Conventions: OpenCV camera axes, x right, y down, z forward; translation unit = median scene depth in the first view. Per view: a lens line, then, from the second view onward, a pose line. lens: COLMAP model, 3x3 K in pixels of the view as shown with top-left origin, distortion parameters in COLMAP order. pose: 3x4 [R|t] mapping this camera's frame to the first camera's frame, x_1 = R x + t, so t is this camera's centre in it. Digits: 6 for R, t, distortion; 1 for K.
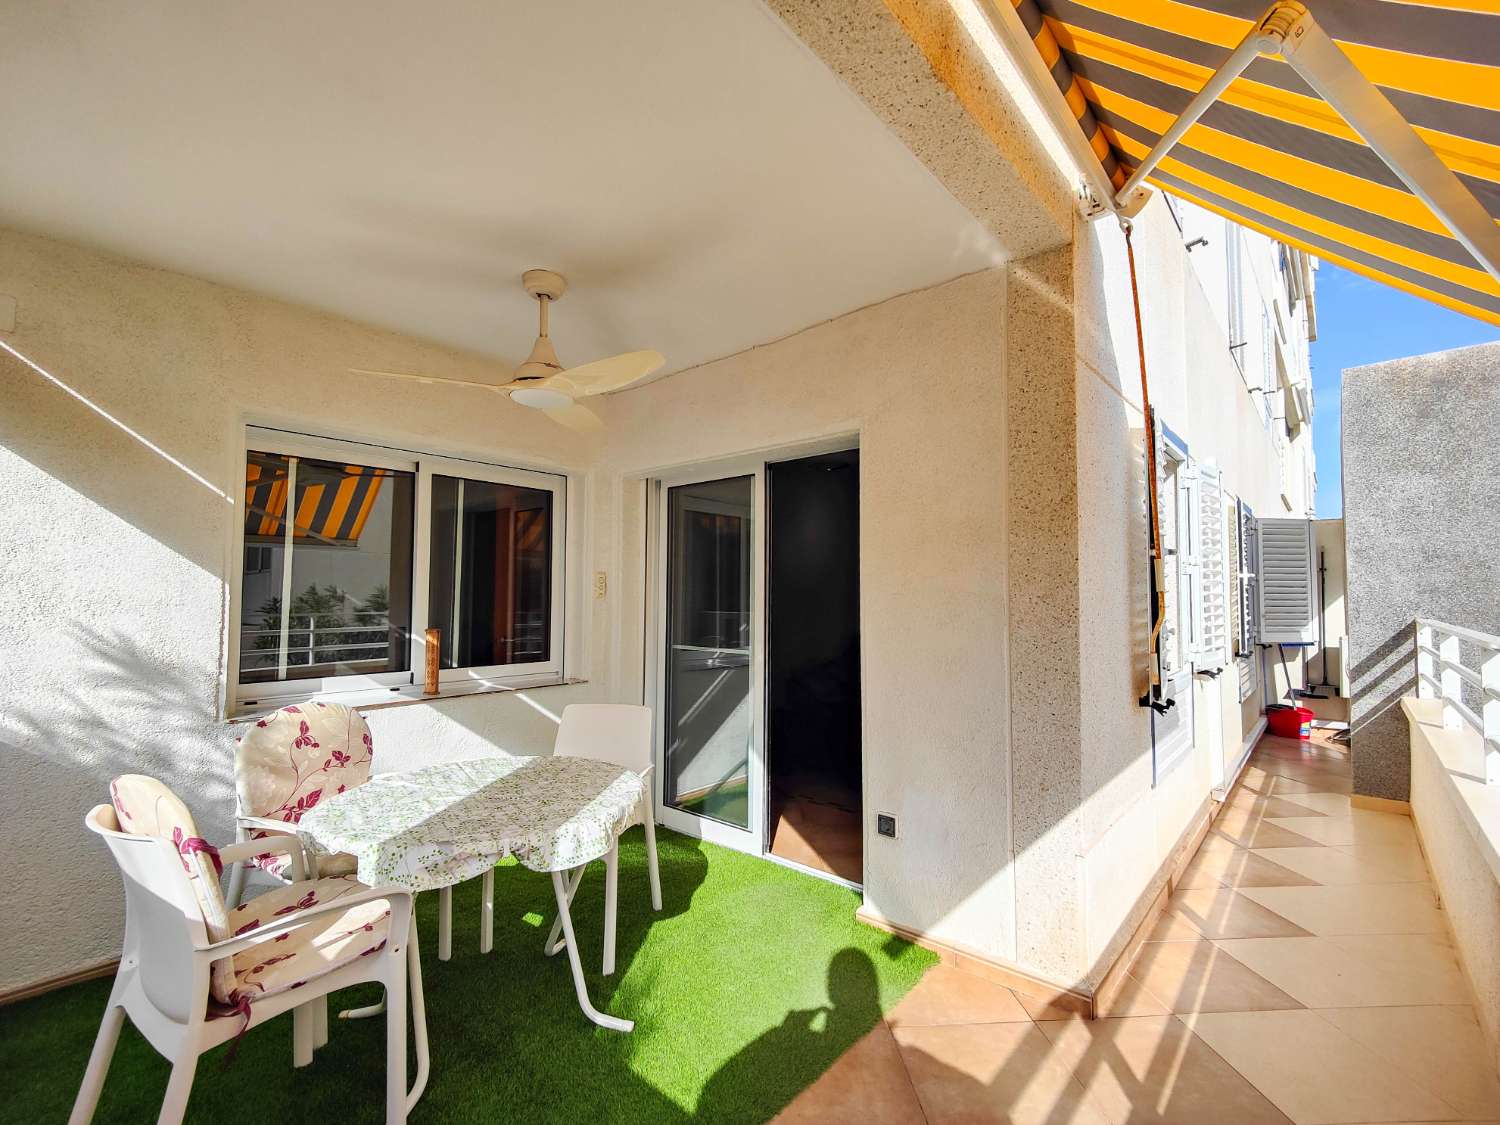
lens RADIAL K [[674.4, 0, 754.5], [0, 674.4, 570.6], [0, 0, 1]] dist [0.021560, -0.019143]
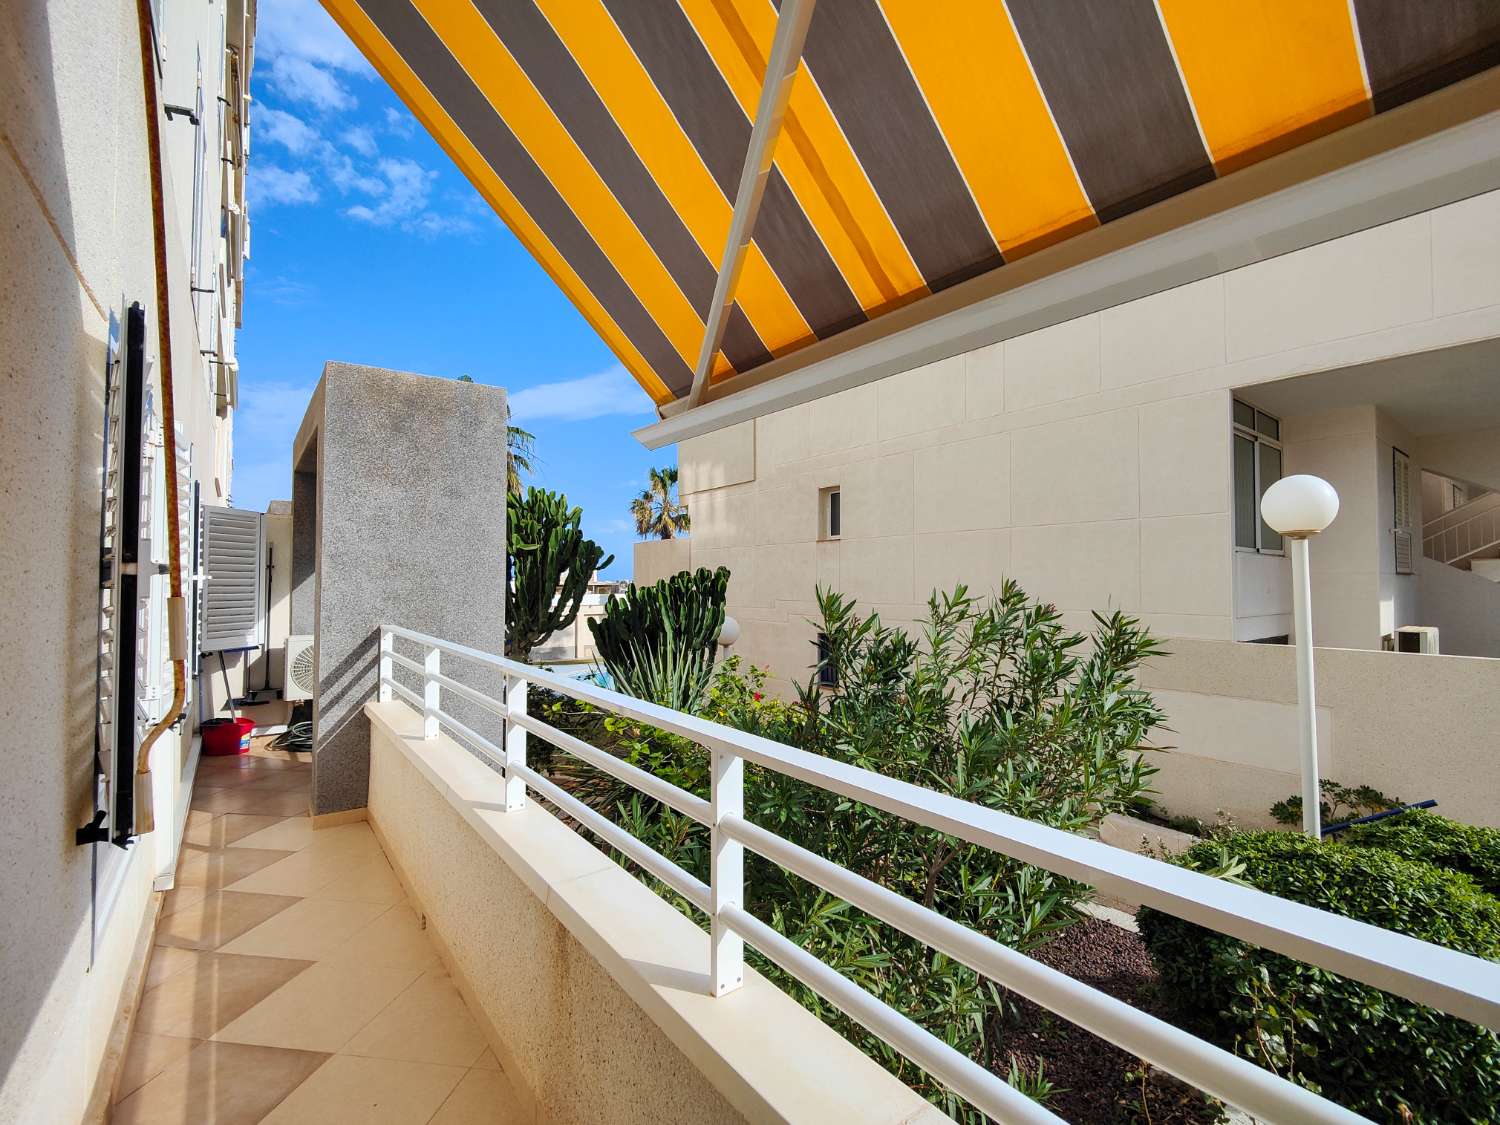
lens RADIAL K [[658.8, 0, 755.4], [0, 658.8, 569.3], [0, 0, 1]] dist [0.020354, -0.019880]
pose [[0.192239, 0.017943, 0.981184, 0.122881], [-0.041820, 0.999074, -0.010076, -0.032212], [-0.980457, -0.039096, 0.192811, 0.304396]]
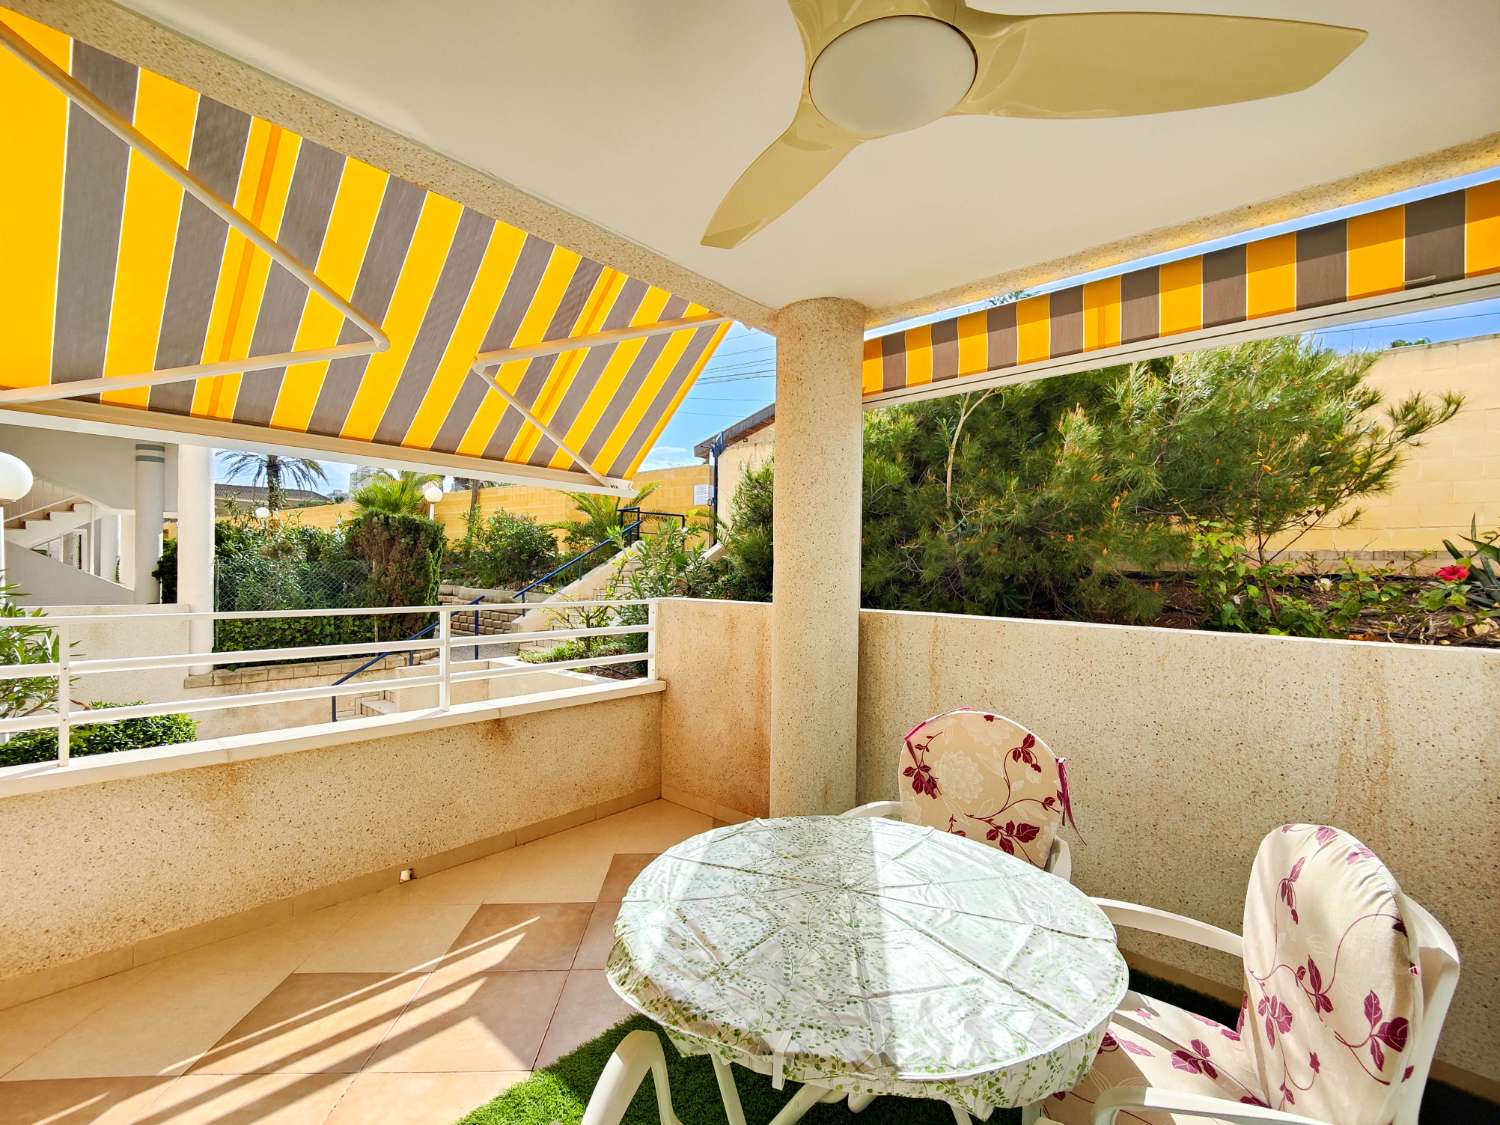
lens RADIAL K [[669.7, 0, 756.9], [0, 669.7, 568.8], [0, 0, 1]] dist [0.032825, -0.026832]
pose [[-0.999866, -0.014854, 0.006947, -0.186135], [-0.015106, 0.999175, -0.037707, 0.024405], [-0.006381, -0.037807, -0.999265, 1.039832]]
